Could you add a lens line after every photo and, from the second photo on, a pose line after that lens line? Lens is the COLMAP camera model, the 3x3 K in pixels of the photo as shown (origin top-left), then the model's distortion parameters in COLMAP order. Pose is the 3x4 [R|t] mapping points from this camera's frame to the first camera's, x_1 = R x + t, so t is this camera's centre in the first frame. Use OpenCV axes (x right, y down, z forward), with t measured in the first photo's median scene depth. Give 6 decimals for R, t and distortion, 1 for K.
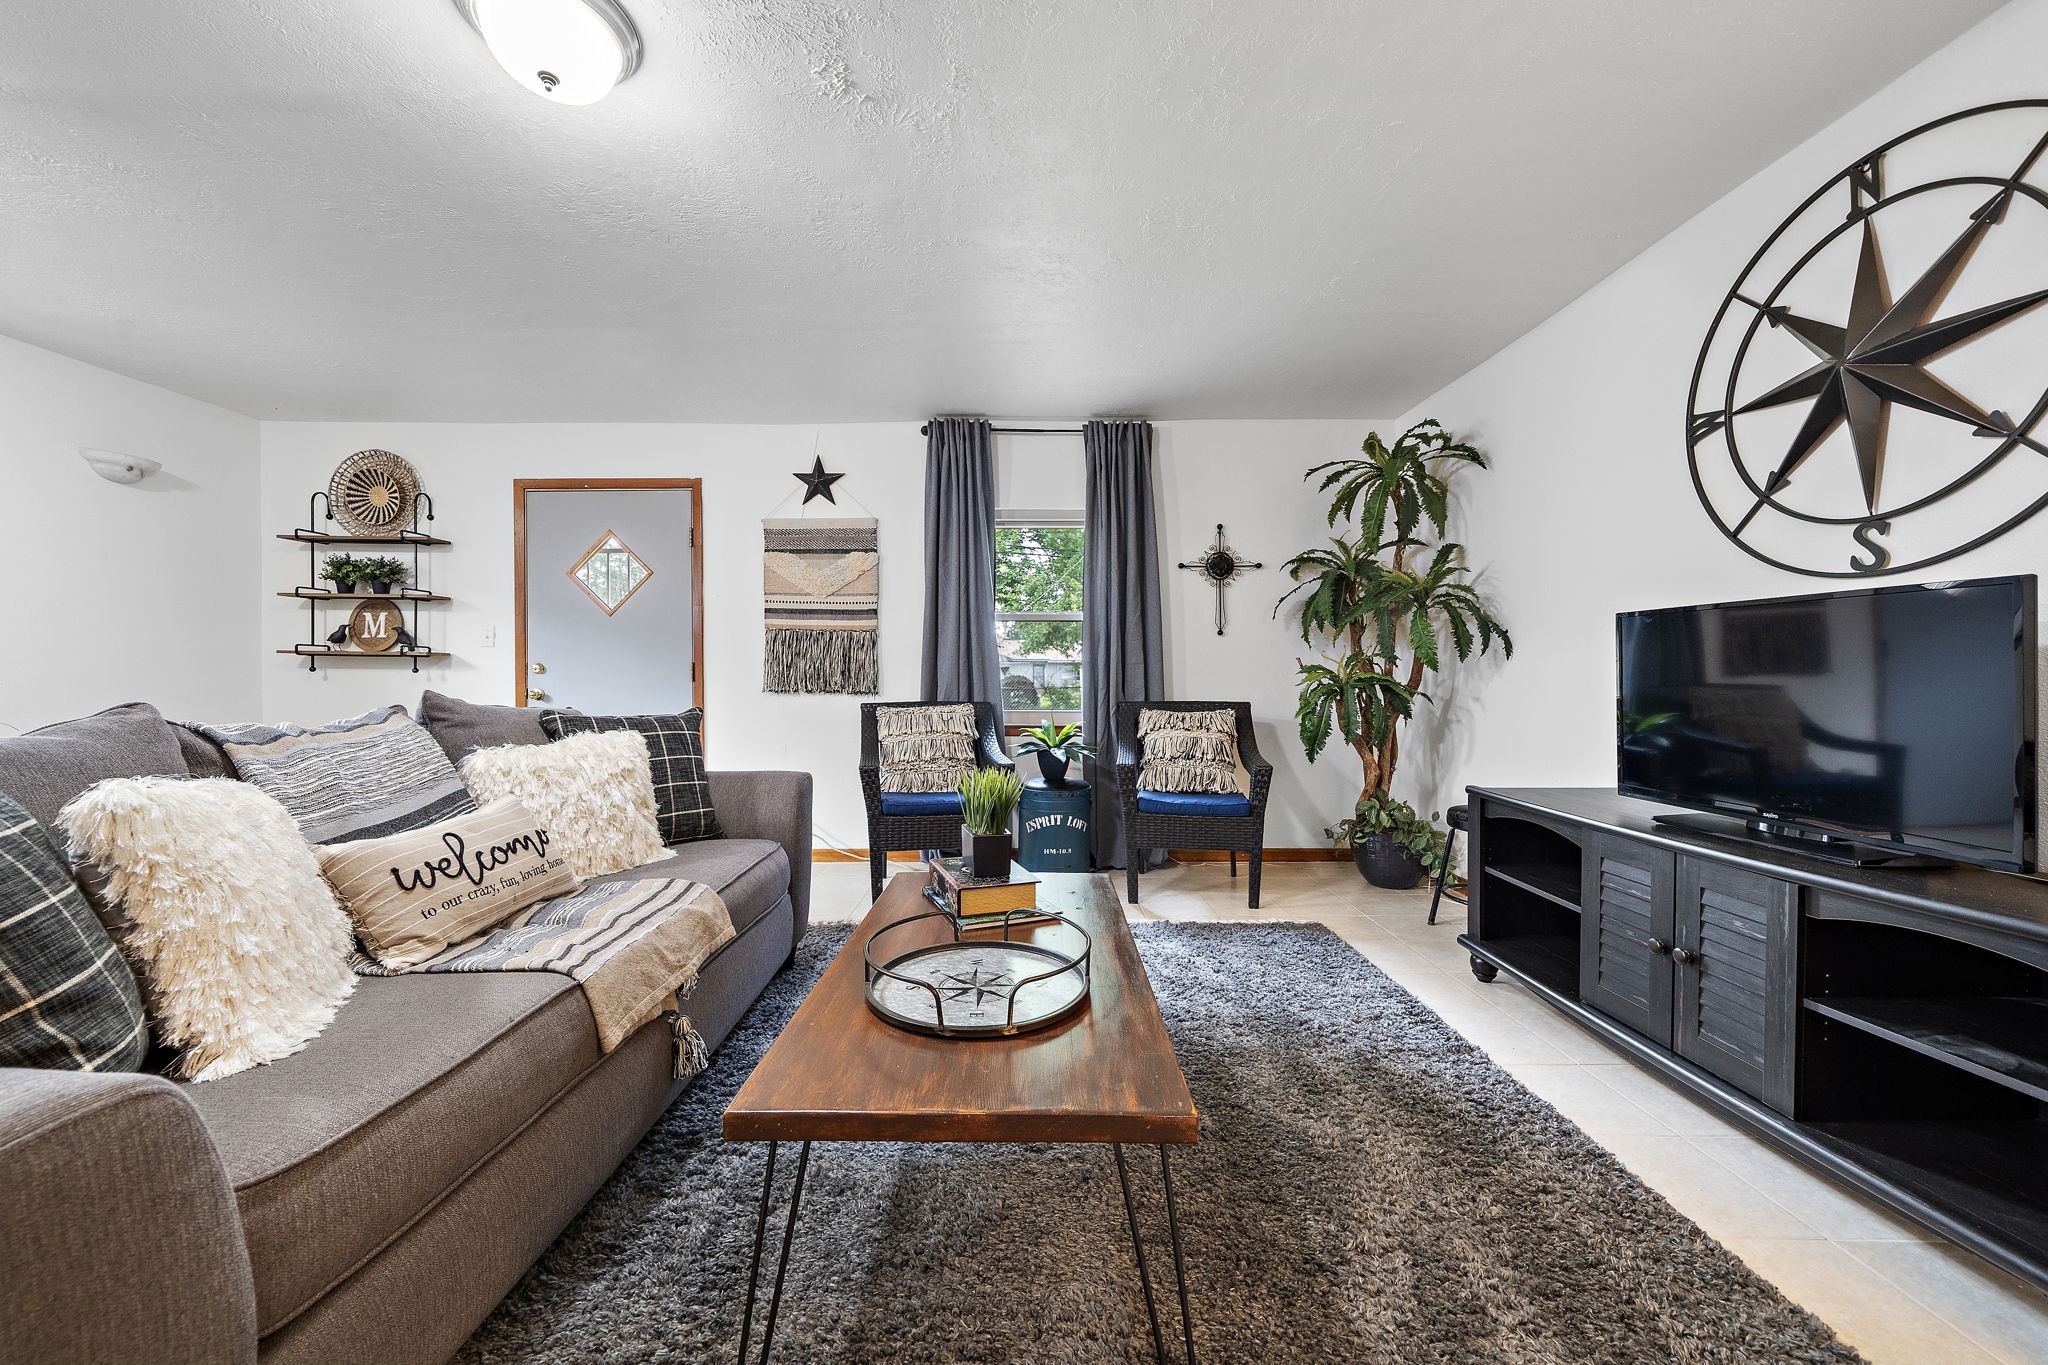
lens RADIAL K [[767.1, 0, 1036.4], [0, 767.1, 682.0], [0, 0, 1]] dist [0.001039, -0.001910]
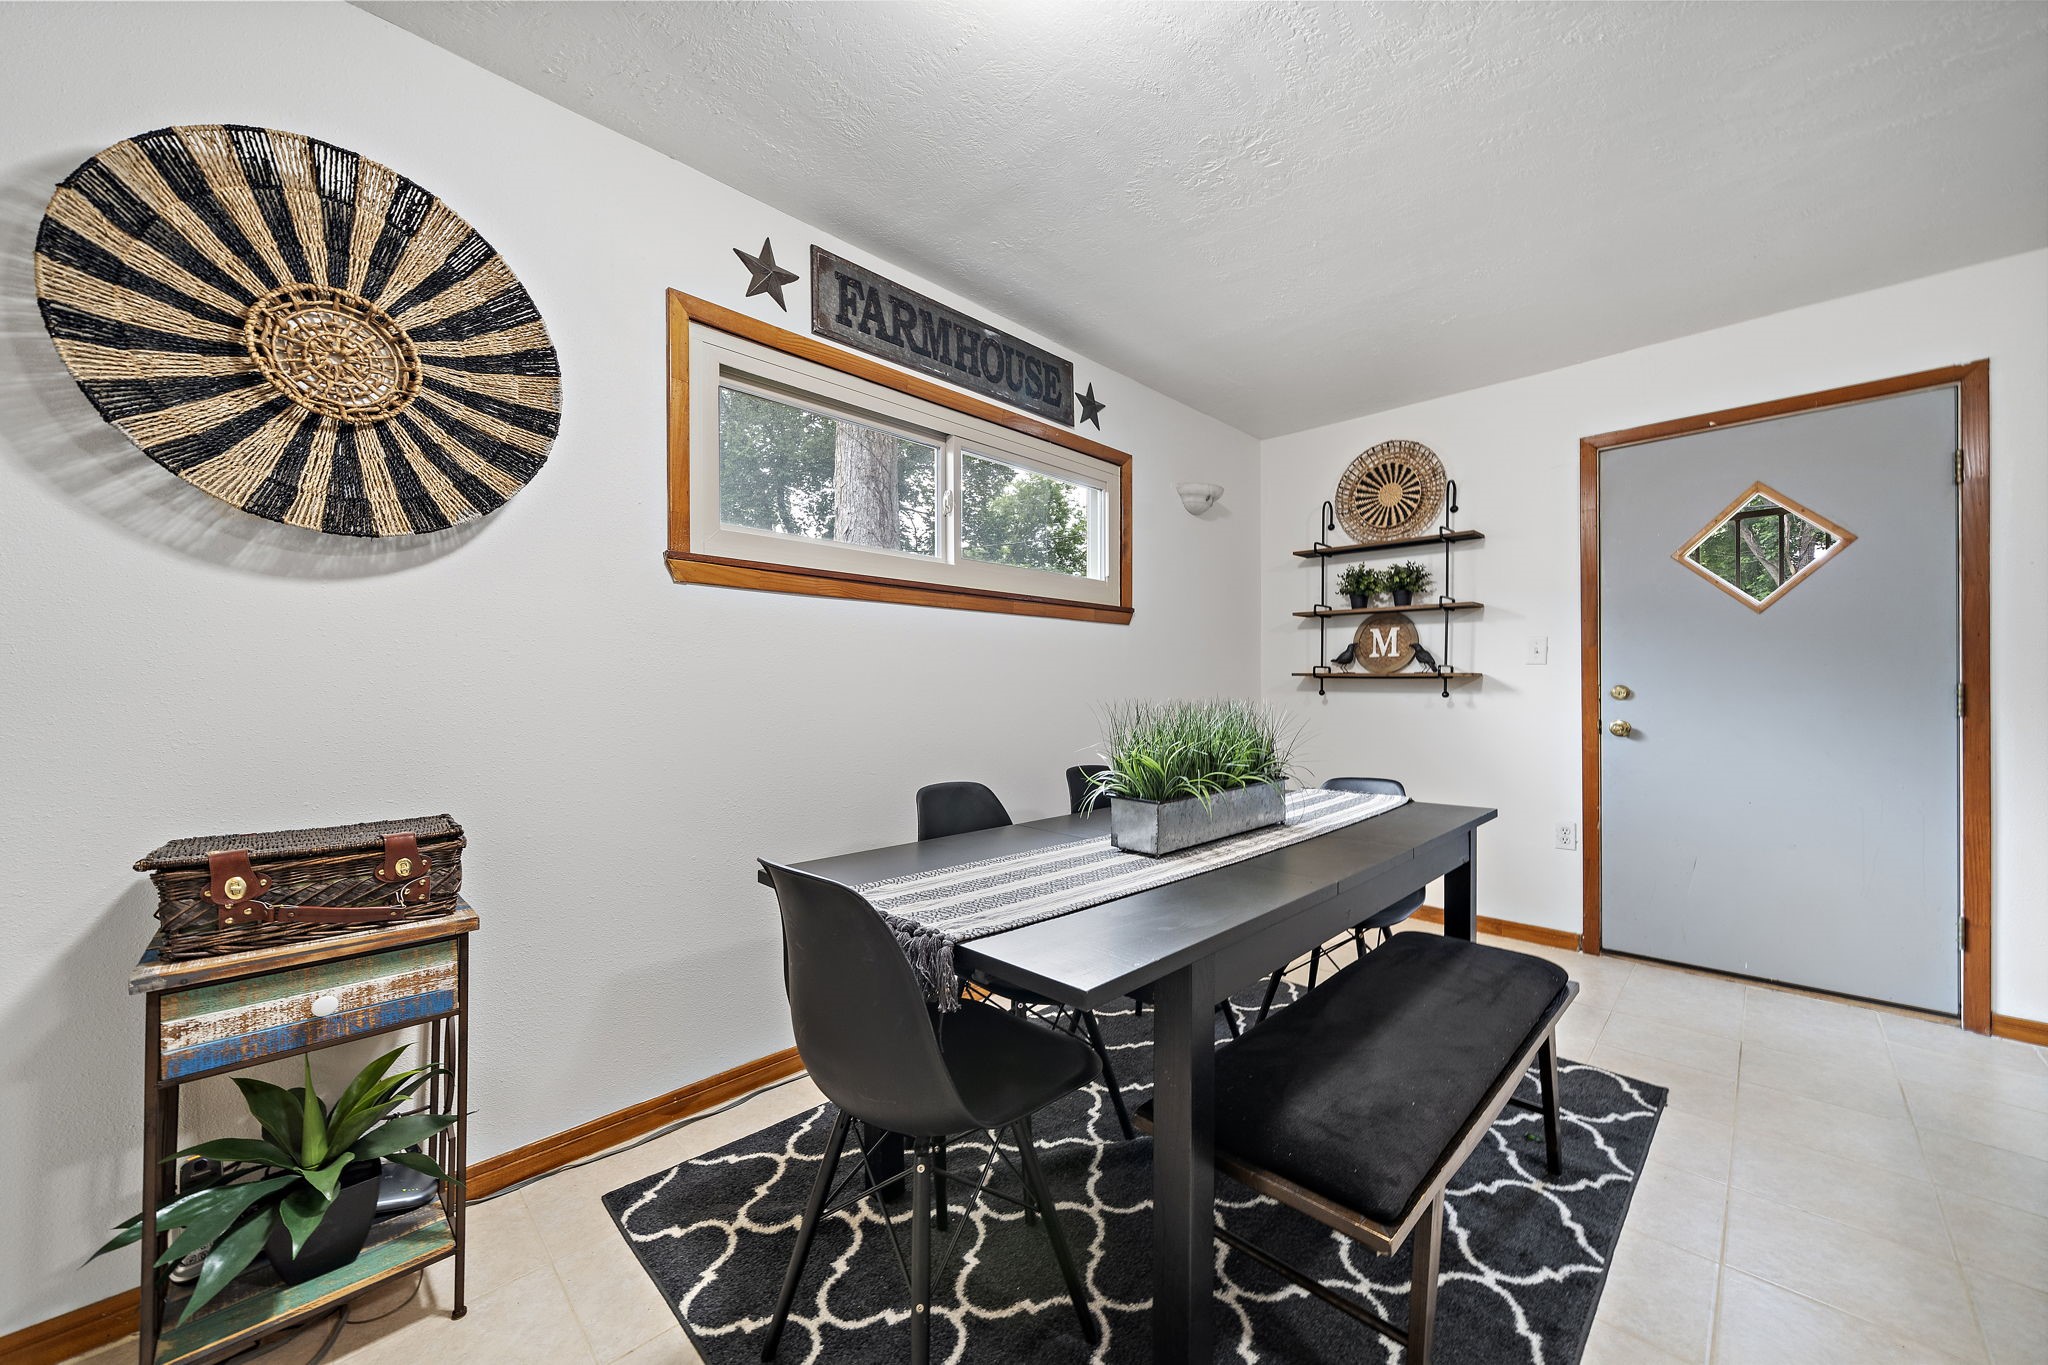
lens RADIAL K [[767.1, 0, 1007.0], [0, 767.1, 692.6], [0, 0, 1]] dist [0.001039, -0.001910]
pose [[0.699147, 0.004893, -0.714961, -0.580732], [-0.000176, 0.999978, 0.006672, -0.024420], [0.714978, -0.004539, 0.699133, 0.081206]]
